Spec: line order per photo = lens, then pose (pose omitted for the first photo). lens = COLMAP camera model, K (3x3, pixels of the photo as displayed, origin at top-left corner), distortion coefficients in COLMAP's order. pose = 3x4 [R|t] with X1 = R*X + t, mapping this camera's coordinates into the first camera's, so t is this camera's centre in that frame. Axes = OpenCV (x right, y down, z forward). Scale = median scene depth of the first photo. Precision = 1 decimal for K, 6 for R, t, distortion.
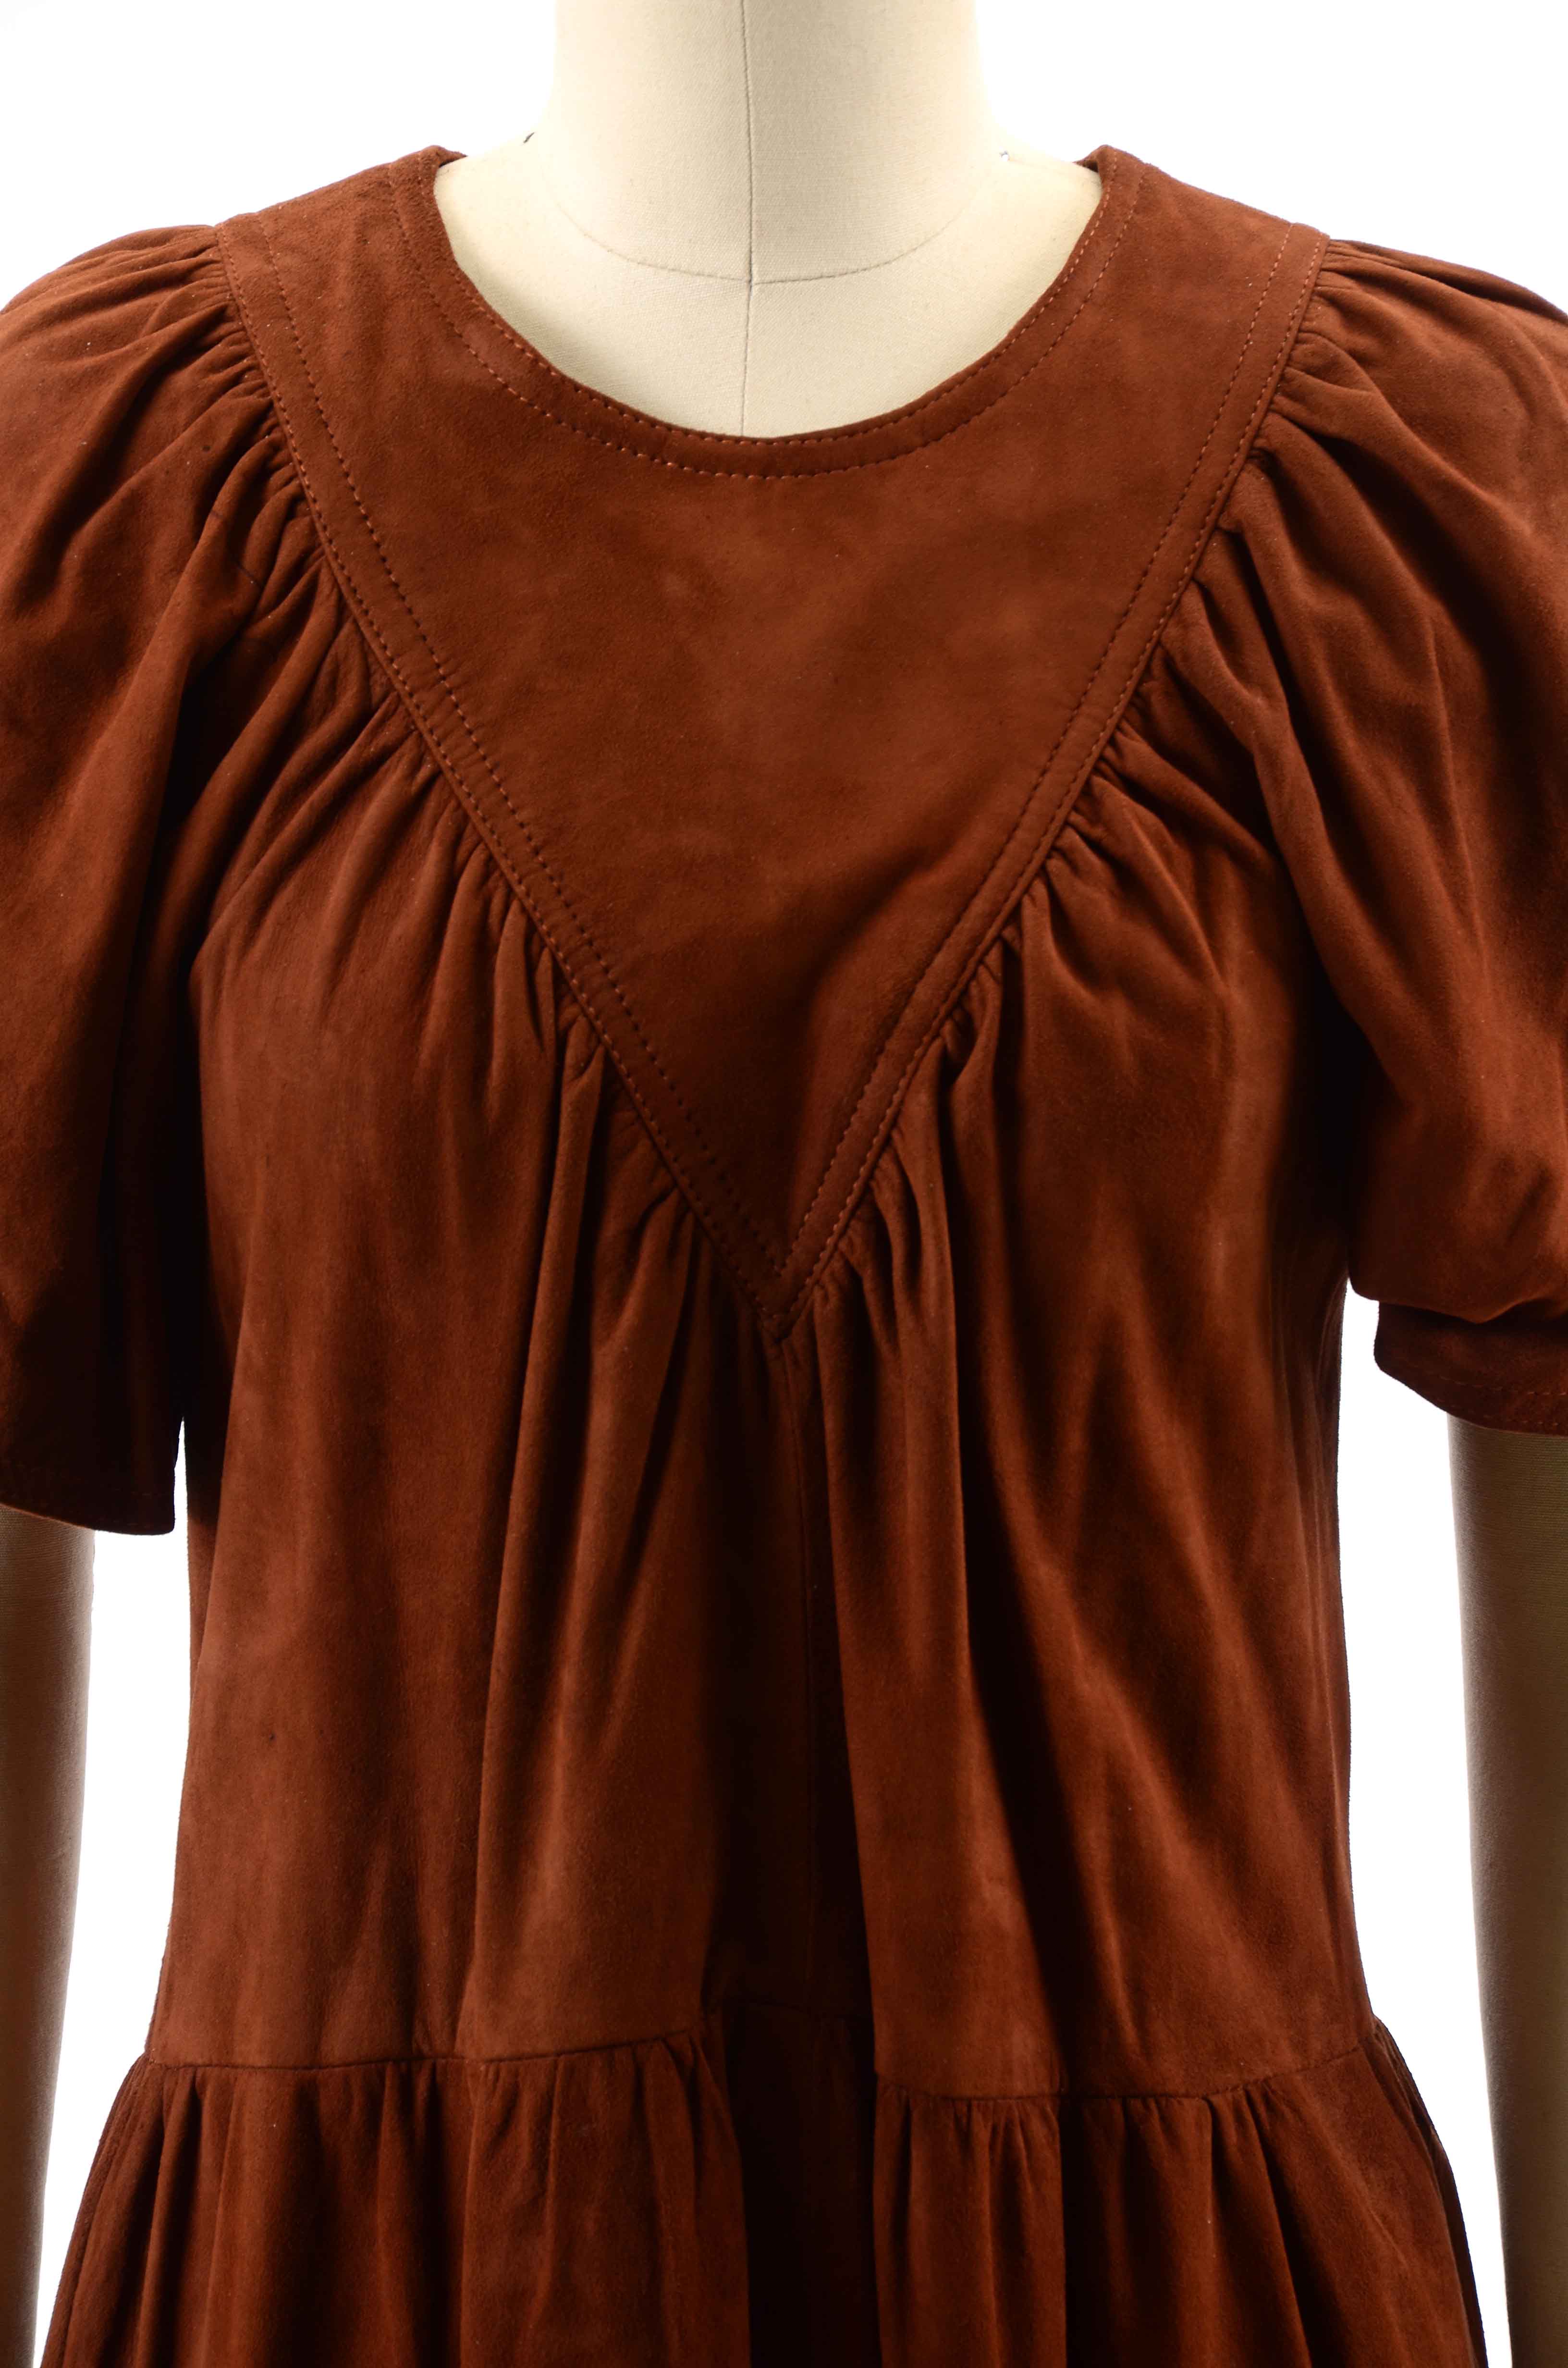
lens RADIAL K [[9929.8, 0, 791.0], [0, 9929.8, 1185.5], [0, 0, 1]] dist [1.279546, 0.000000]
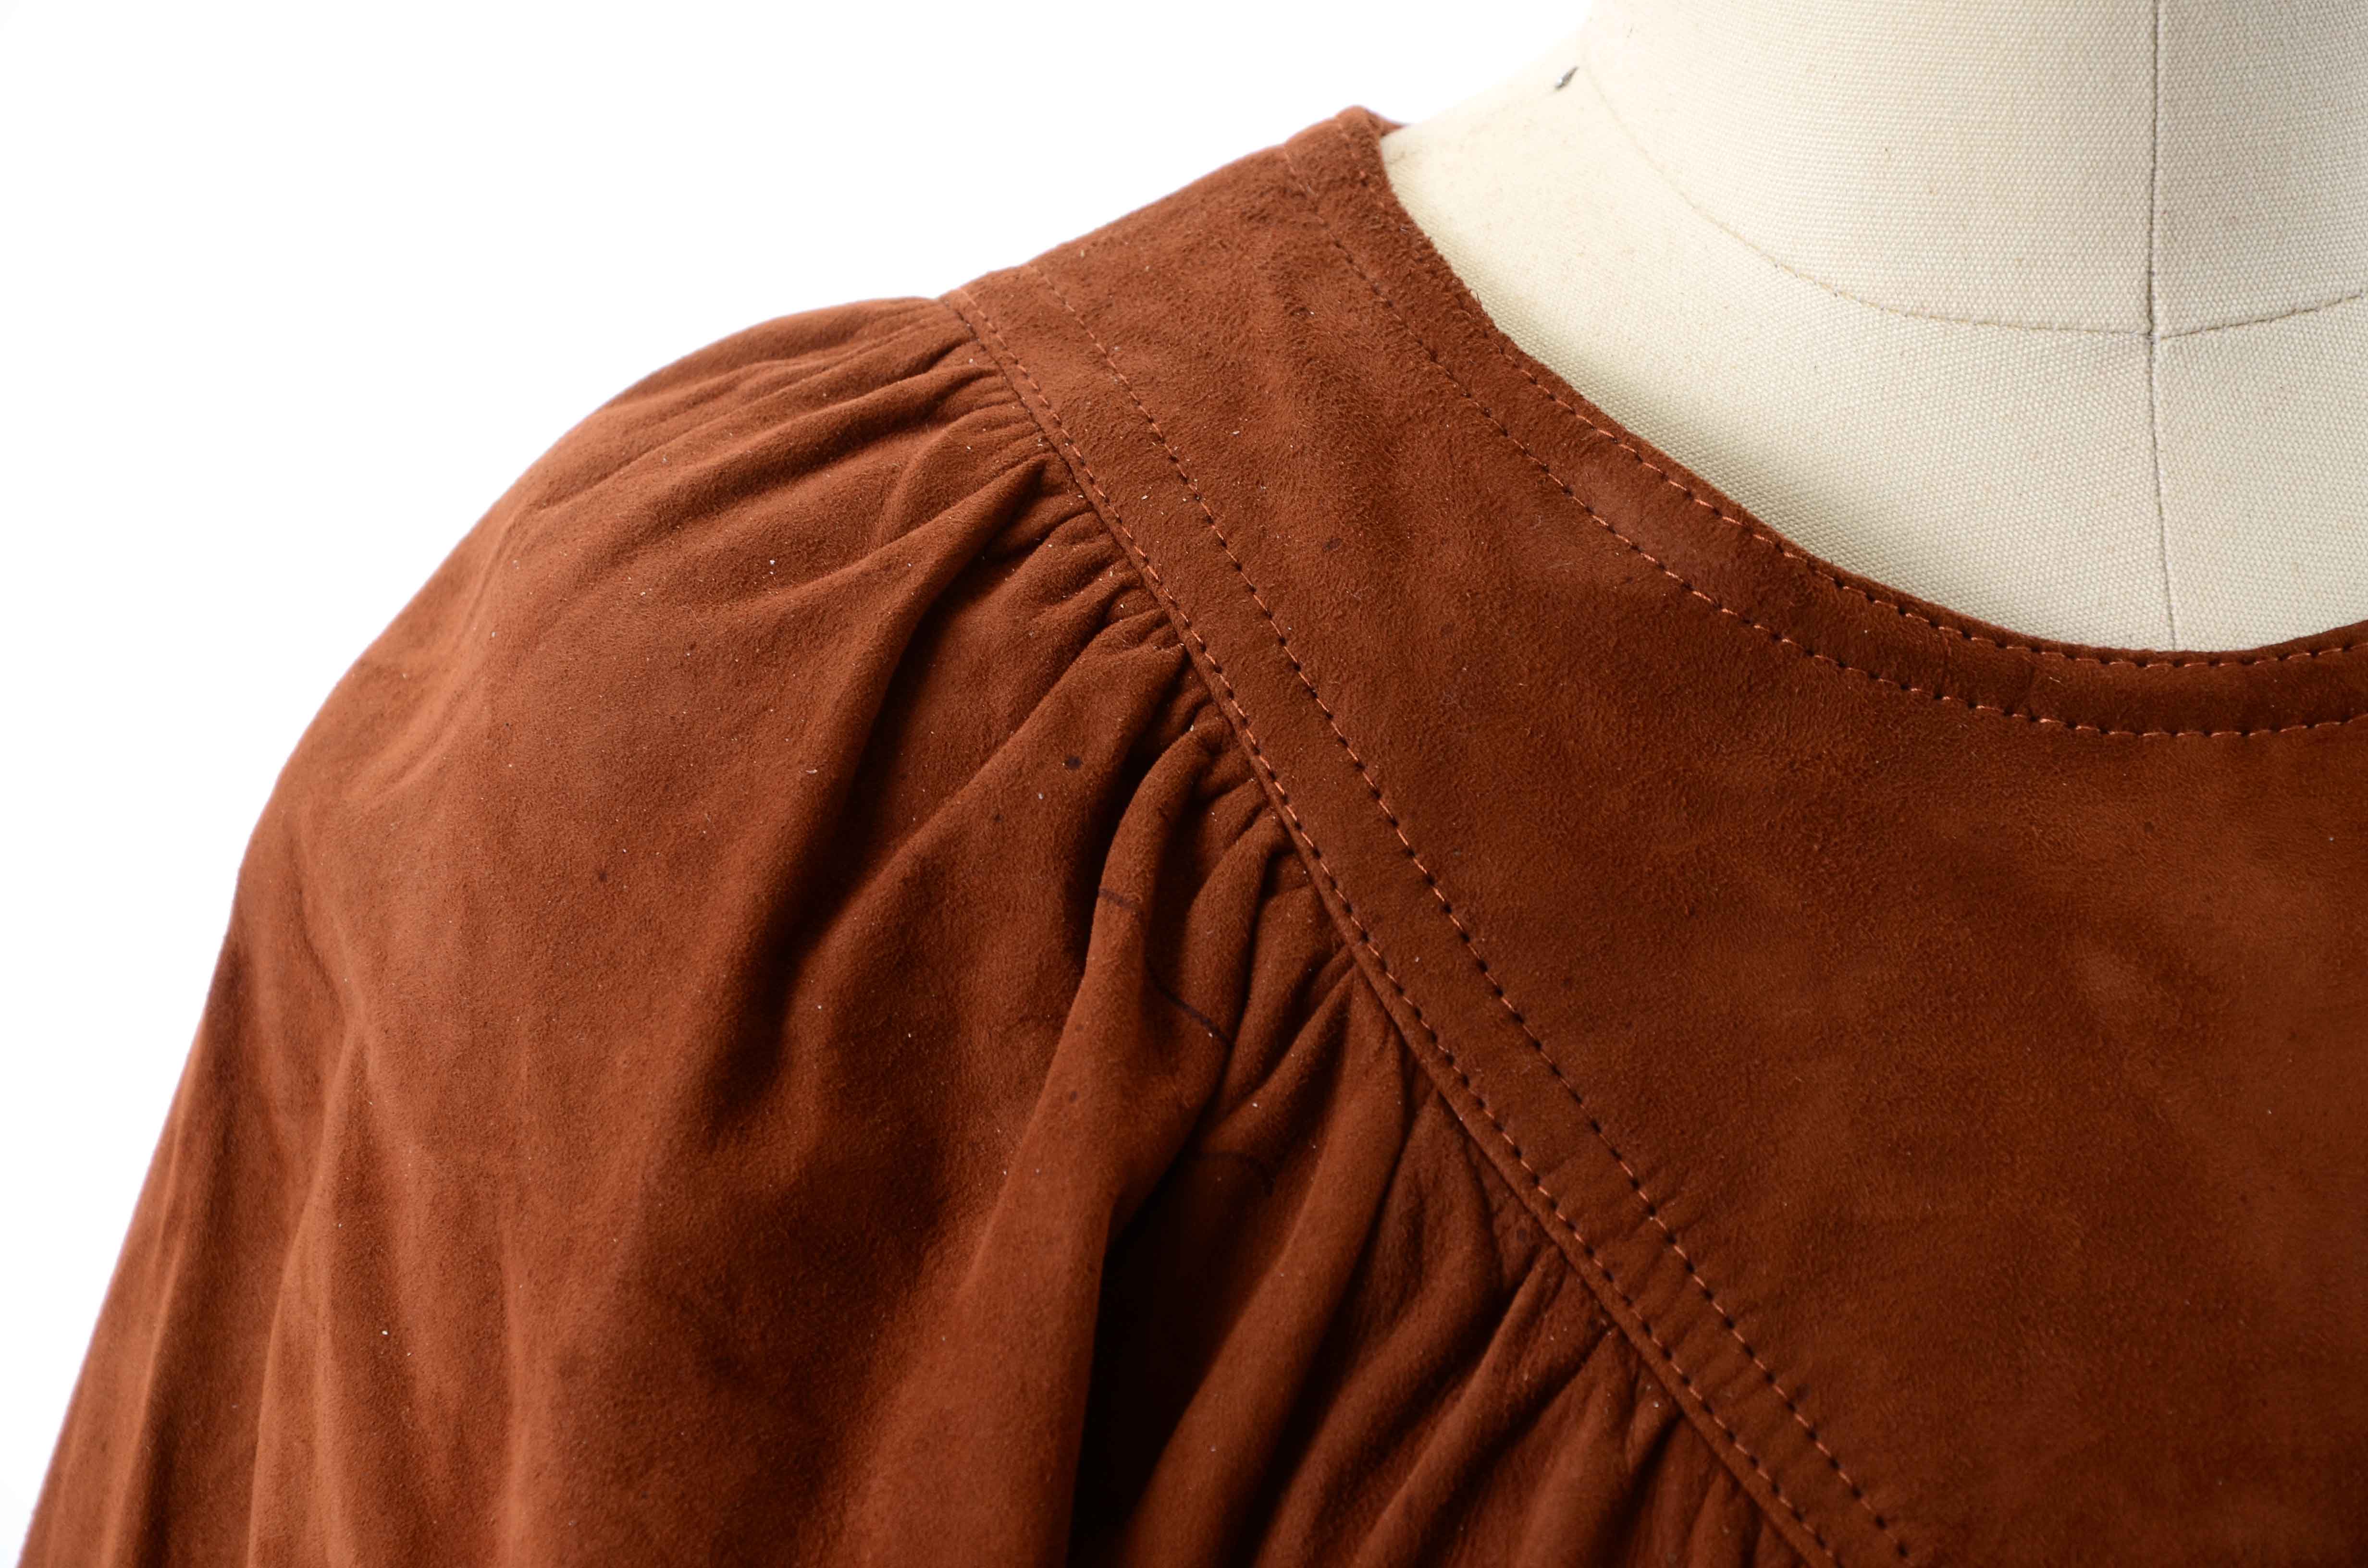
lens RADIAL K [[9929.8, 0, 1191.2], [0, 9929.8, 768.8], [0, 0, 1]] dist [1.279546, 0.000000]
pose [[0.986419, -0.075867, 0.145676, -0.123012], [0.078800, 0.996786, -0.014463, -0.066080], [-0.144110, 0.025746, 0.989227, 0.528524]]
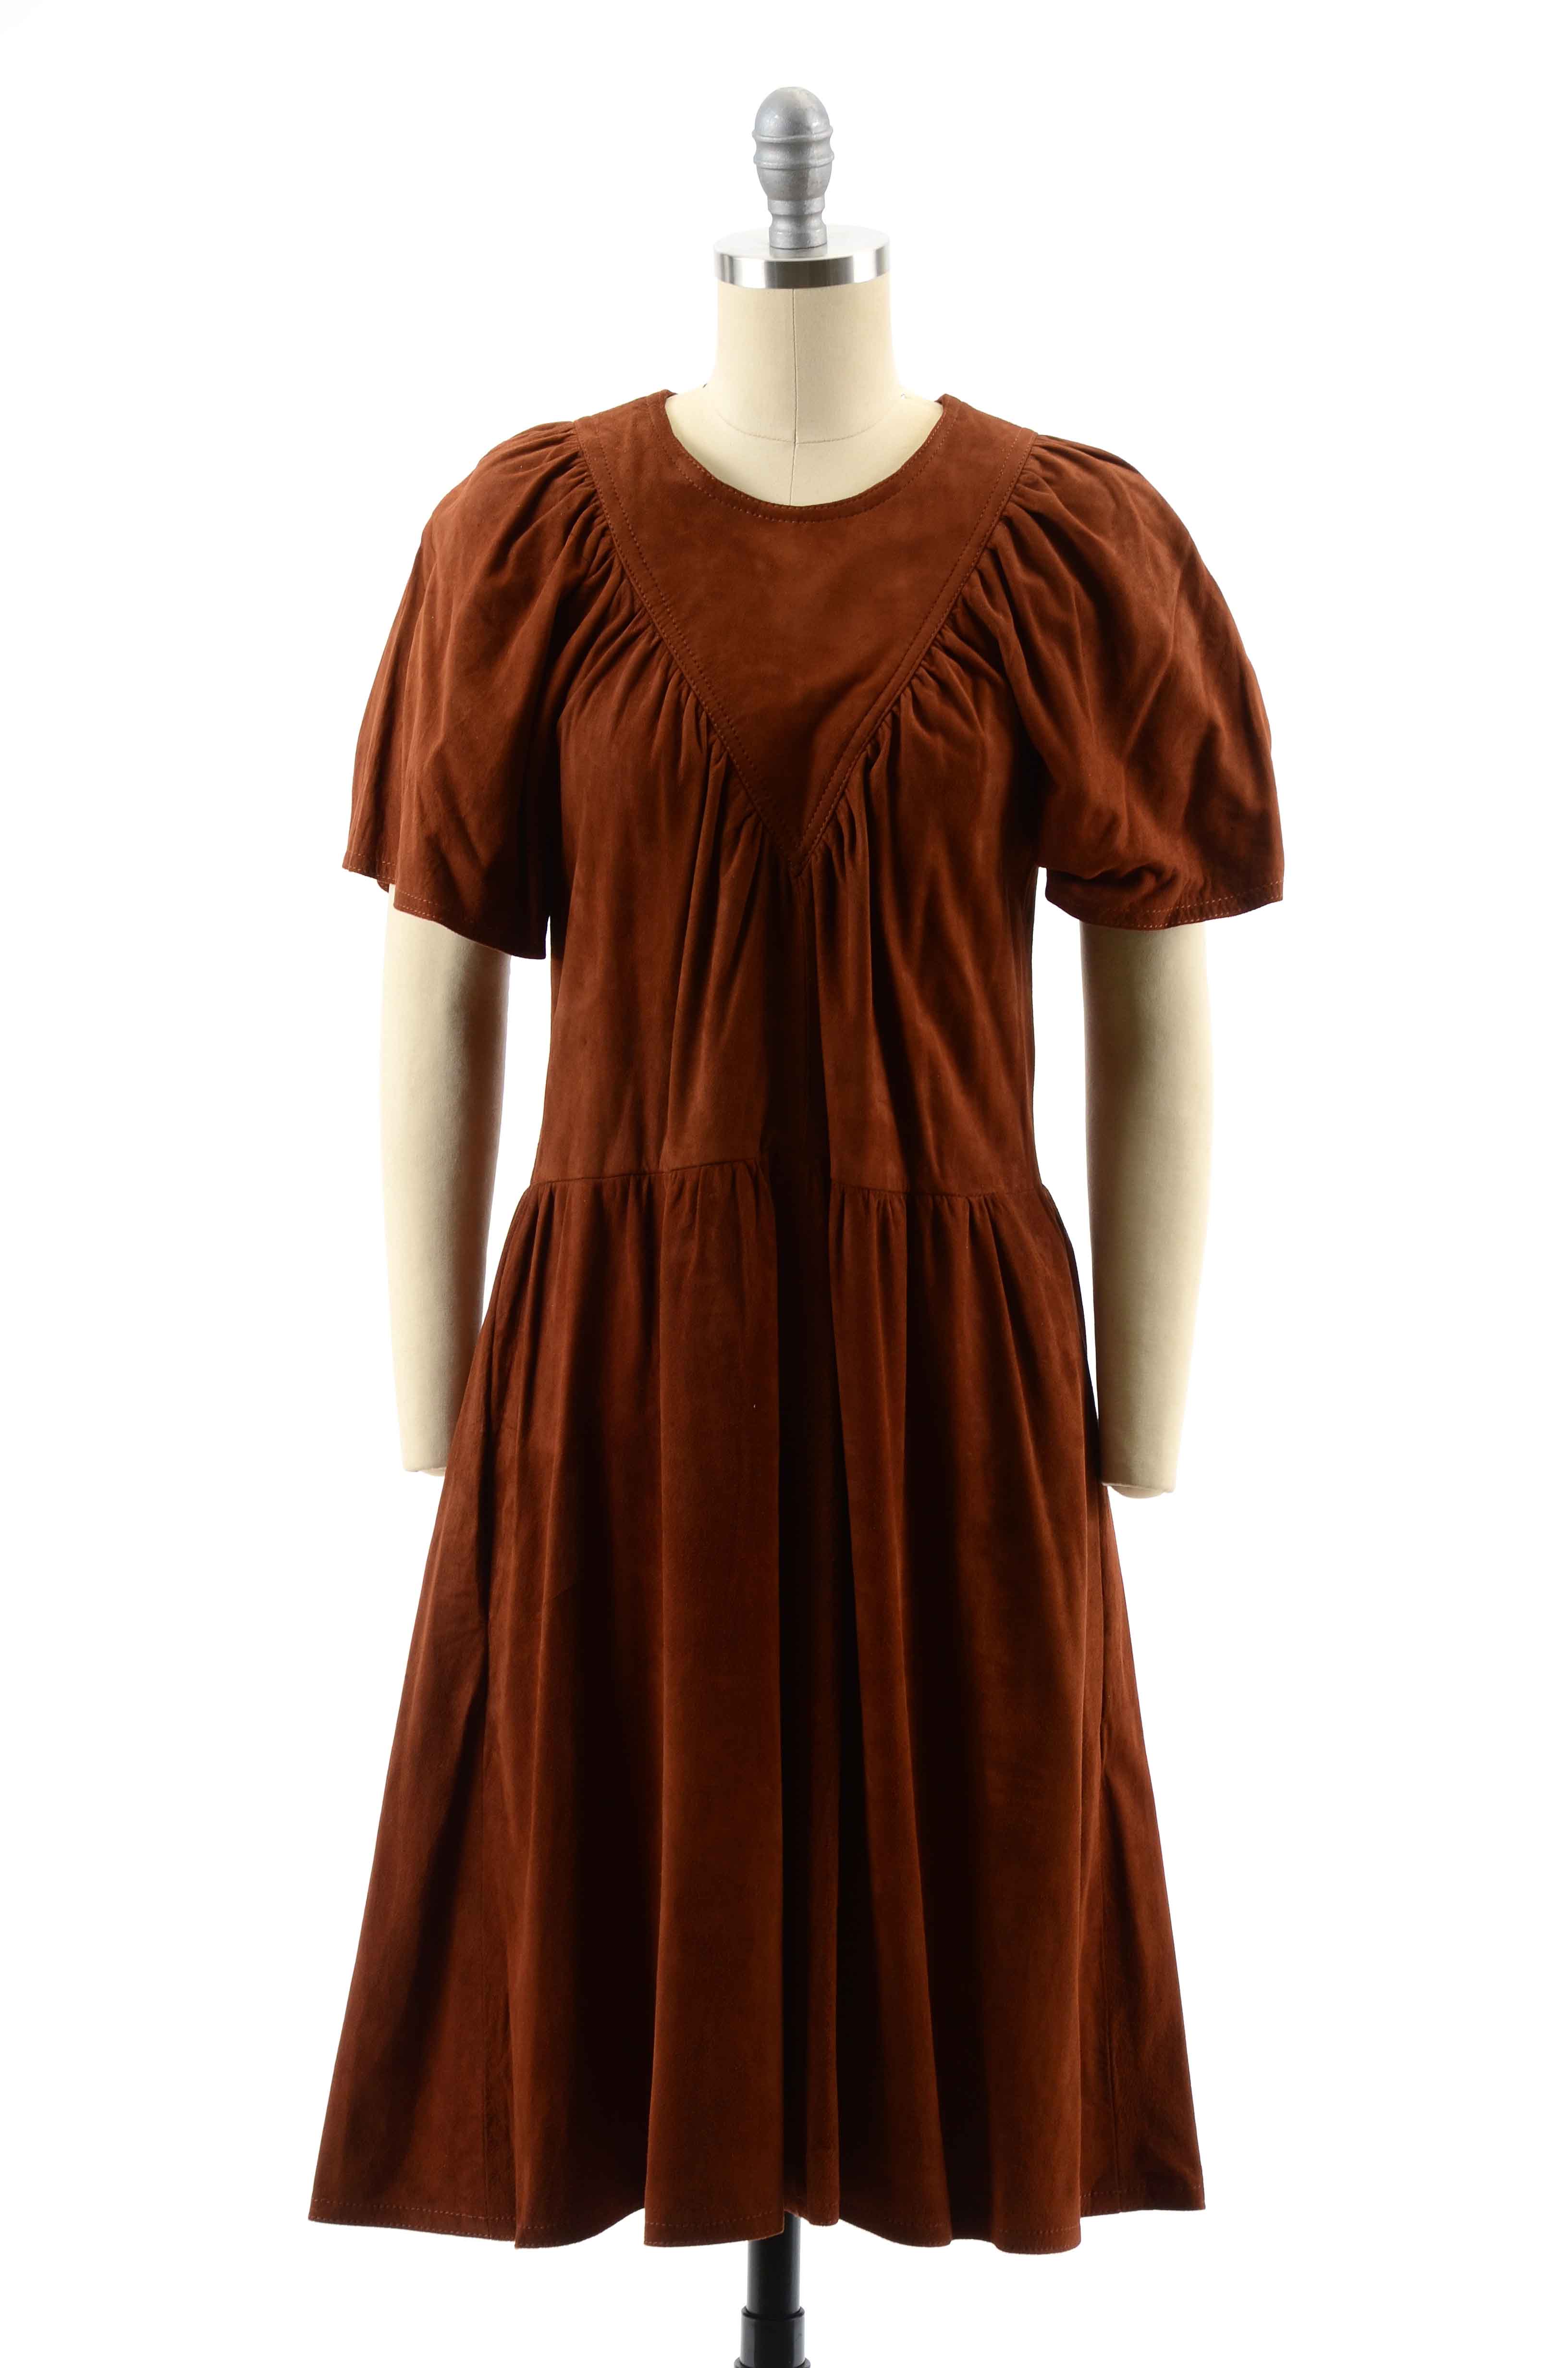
lens RADIAL K [[7019.8, 0, 789.6], [0, 7019.8, 1191.0], [0, 0, 1]] dist [0.752628, 0.000000]
pose [[0.999700, 0.019977, -0.014174, 0.022483], [-0.020313, 0.999507, -0.023943, 0.131337], [0.013688, 0.024224, 0.999613, -0.701757]]
